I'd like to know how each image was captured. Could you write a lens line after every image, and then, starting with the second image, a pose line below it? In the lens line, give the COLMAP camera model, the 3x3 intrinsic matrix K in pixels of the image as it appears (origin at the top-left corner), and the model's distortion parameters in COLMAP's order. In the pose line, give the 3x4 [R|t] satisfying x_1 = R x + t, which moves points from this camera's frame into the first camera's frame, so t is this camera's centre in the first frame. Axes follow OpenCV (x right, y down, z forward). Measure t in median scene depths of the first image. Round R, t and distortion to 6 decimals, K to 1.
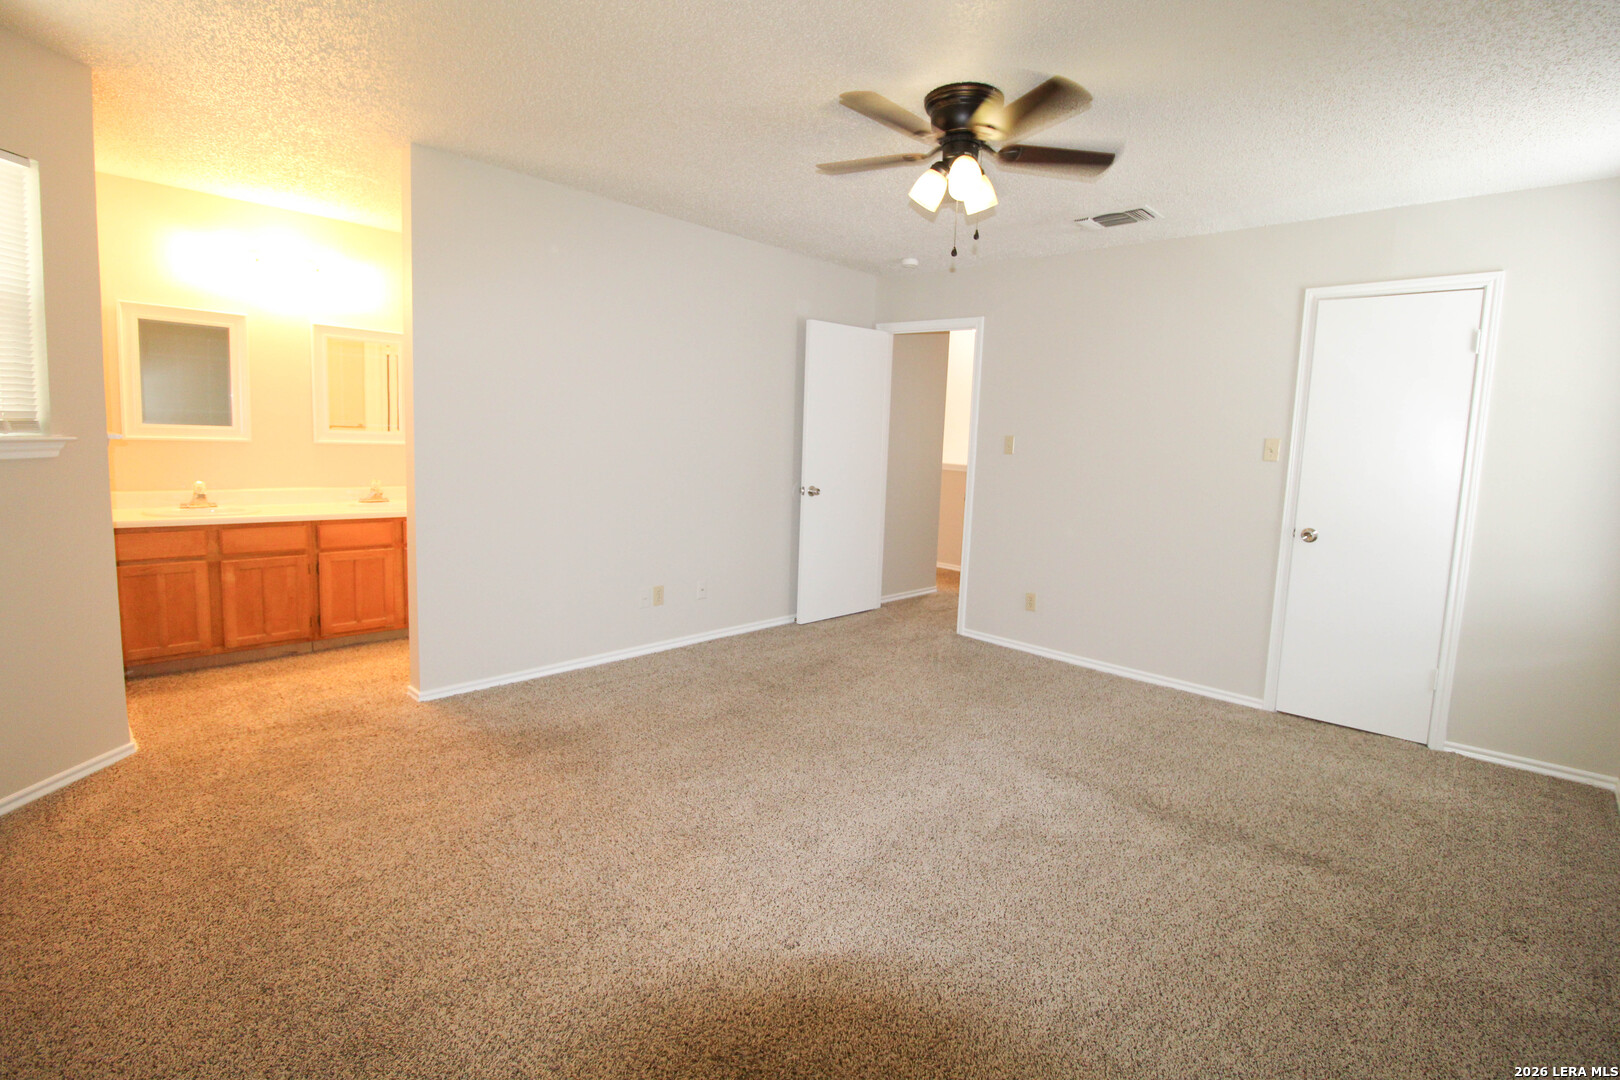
lens RADIAL K [[771.4, 0, 816.1], [0, 771.4, 532.8], [0, 0, 1]] dist [-0.012324, -0.002267]
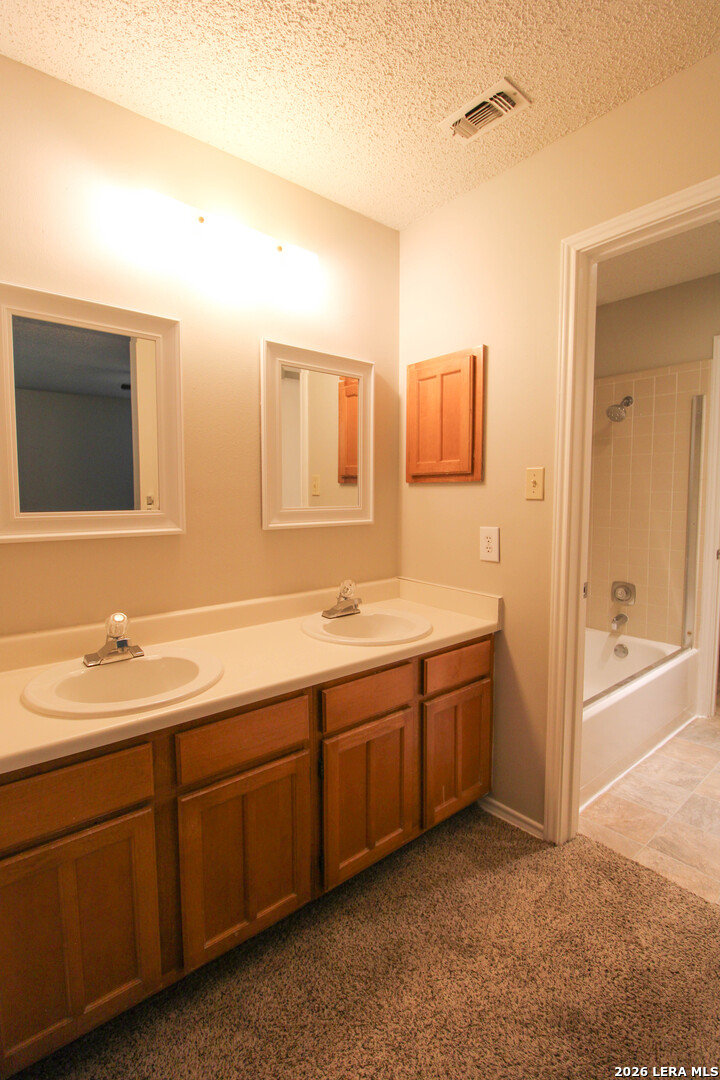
lens RADIAL K [[514.2, 0, 348.5], [0, 514.2, 539.2], [0, 0, 1]] dist [-0.012324, -0.002267]
pose [[0.989986, -0.031758, -0.137546, -0.608698], [0.027178, 0.999016, -0.035052, -0.106870], [0.138524, 0.030962, 0.989875, 0.678834]]
